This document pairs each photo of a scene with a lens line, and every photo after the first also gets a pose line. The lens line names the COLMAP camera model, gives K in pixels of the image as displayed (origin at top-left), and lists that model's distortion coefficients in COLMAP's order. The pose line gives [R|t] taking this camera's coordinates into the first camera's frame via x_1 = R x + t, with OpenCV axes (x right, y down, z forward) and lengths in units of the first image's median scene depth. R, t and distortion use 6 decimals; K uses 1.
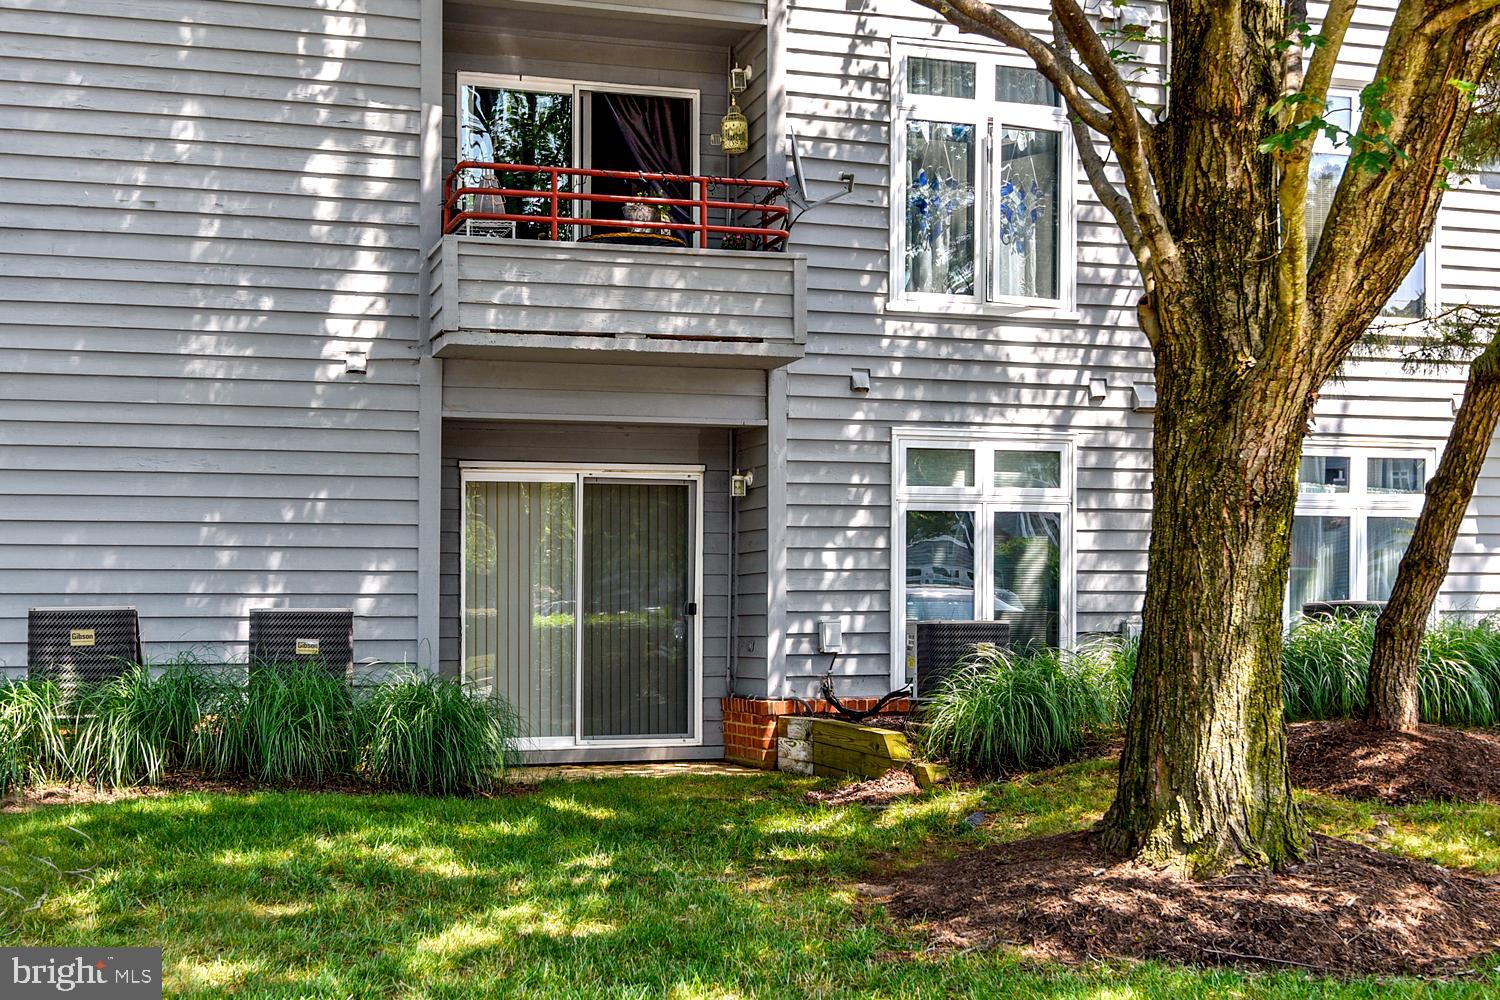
lens RADIAL K [[2013.6, 0, 749.1], [0, 2013.6, 502.4], [0, 0, 1]] dist [-0.021350, 0.000000]
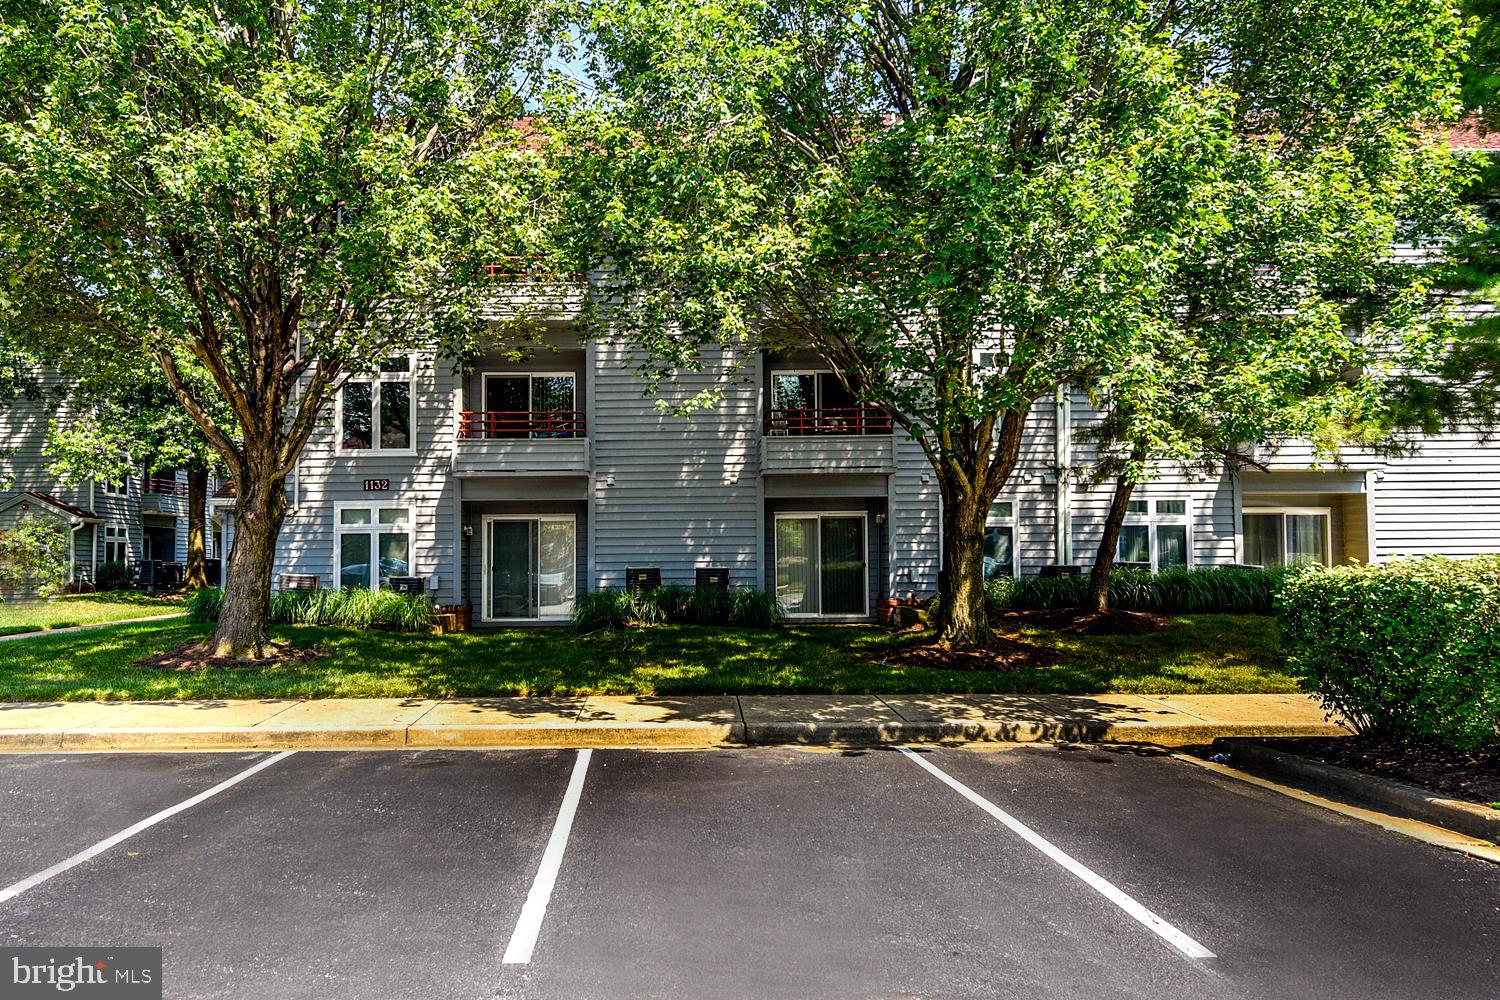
lens RADIAL K [[862.9, 0, 752.1], [0, 862.9, 498.1], [0, 0, 1]] dist [0.006636, 0.000363]
pose [[0.980952, -0.017278, -0.193480, 0.054000], [0.013124, 0.999655, -0.022730, -0.012554], [0.193806, 0.019758, 0.980841, -0.159318]]
